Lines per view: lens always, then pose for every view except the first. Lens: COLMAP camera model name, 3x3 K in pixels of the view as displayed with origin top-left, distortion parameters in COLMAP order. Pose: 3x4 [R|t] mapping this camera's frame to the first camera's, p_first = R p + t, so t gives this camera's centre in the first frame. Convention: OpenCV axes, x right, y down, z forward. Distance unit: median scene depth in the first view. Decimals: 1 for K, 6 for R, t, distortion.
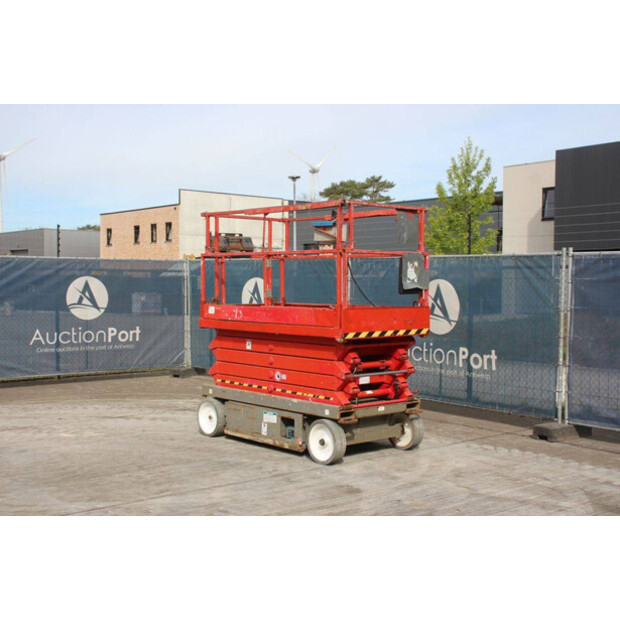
lens RADIAL K [[839.0, 0, 308.5], [0, 839.0, 309.2], [0, 0, 1]] dist [0.031443, 0.000000]
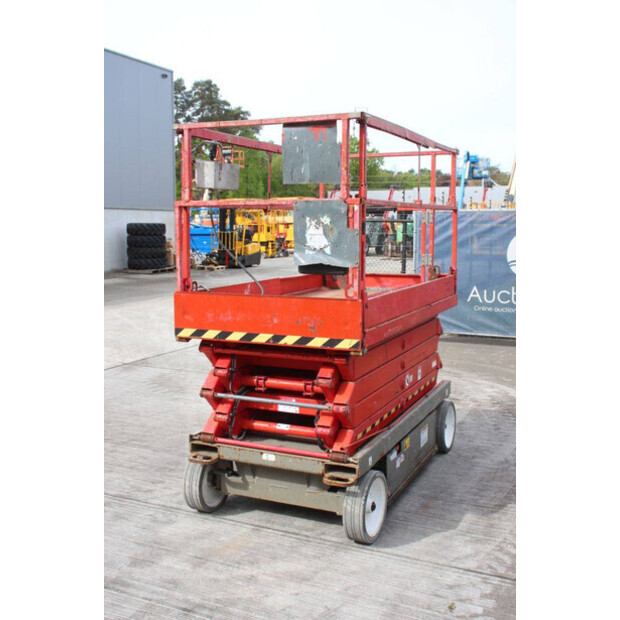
lens RADIAL K [[717.4, 0, 311.3], [0, 717.4, 312.8], [0, 0, 1]] dist [-0.007261, 0.000000]
pose [[0.399916, 0.106785, -0.910310, 0.528770], [-0.025673, 0.994105, 0.105336, -0.040717], [0.916192, -0.018755, 0.400300, 0.759746]]
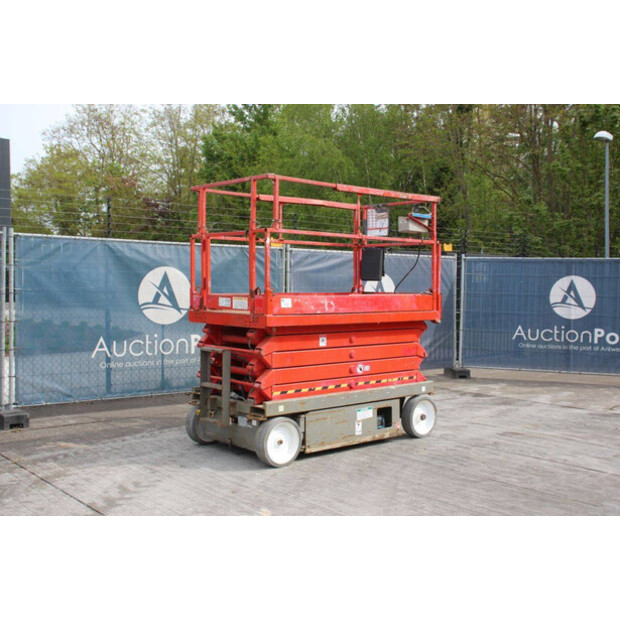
lens RADIAL K [[717.4, 0, 308.6], [0, 717.4, 309.7], [0, 0, 1]] dist [-0.007261, 0.000000]
pose [[0.011686, -0.044616, 0.998936, -0.815028], [0.024992, 0.998705, 0.044313, -0.022729], [-0.999619, 0.024447, 0.012785, 1.018979]]
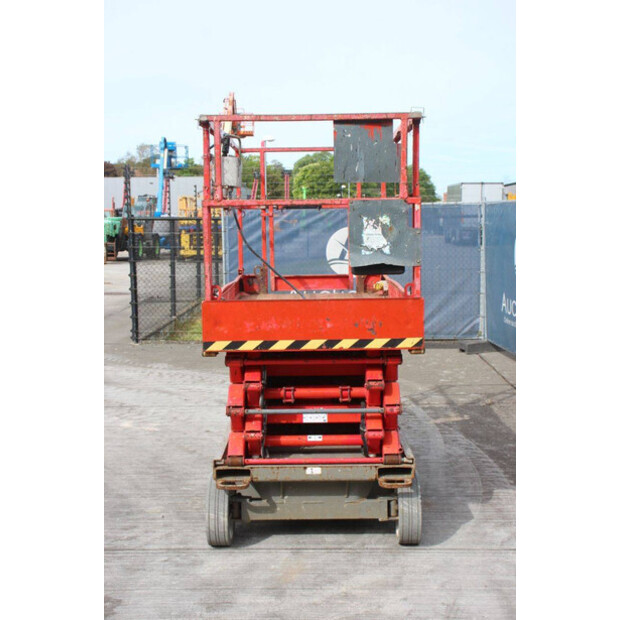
lens RADIAL K [[838.0, 0, 309.1], [0, 838.0, 314.3], [0, 0, 1]] dist [0.065131, 0.000000]
pose [[0.741553, 0.060579, -0.668154, 0.435142], [-0.003142, 0.996218, 0.086836, -0.037917], [0.670887, -0.062294, 0.738938, 0.530759]]
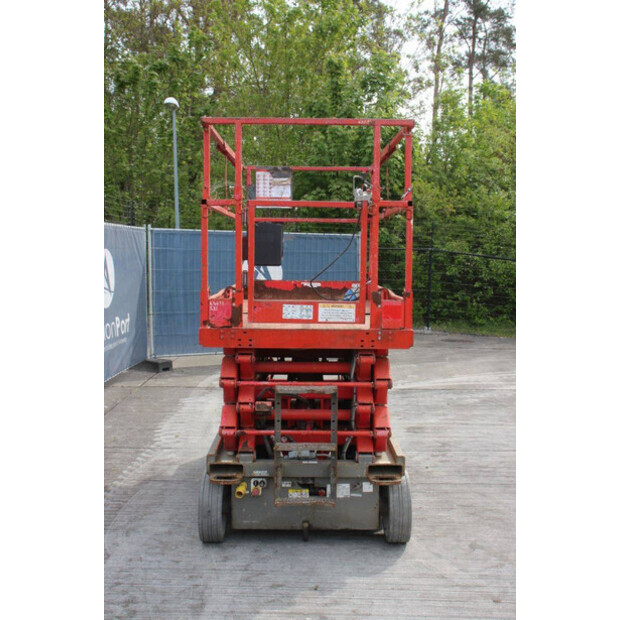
lens RADIAL K [[717.4, 0, 307.8], [0, 717.4, 309.0], [0, 0, 1]] dist [-0.007261, 0.000000]
pose [[-0.746399, -0.067284, 0.662089, -0.392977], [0.009071, 0.993755, 0.111215, -0.053347], [-0.665437, 0.089017, -0.741127, 1.453161]]
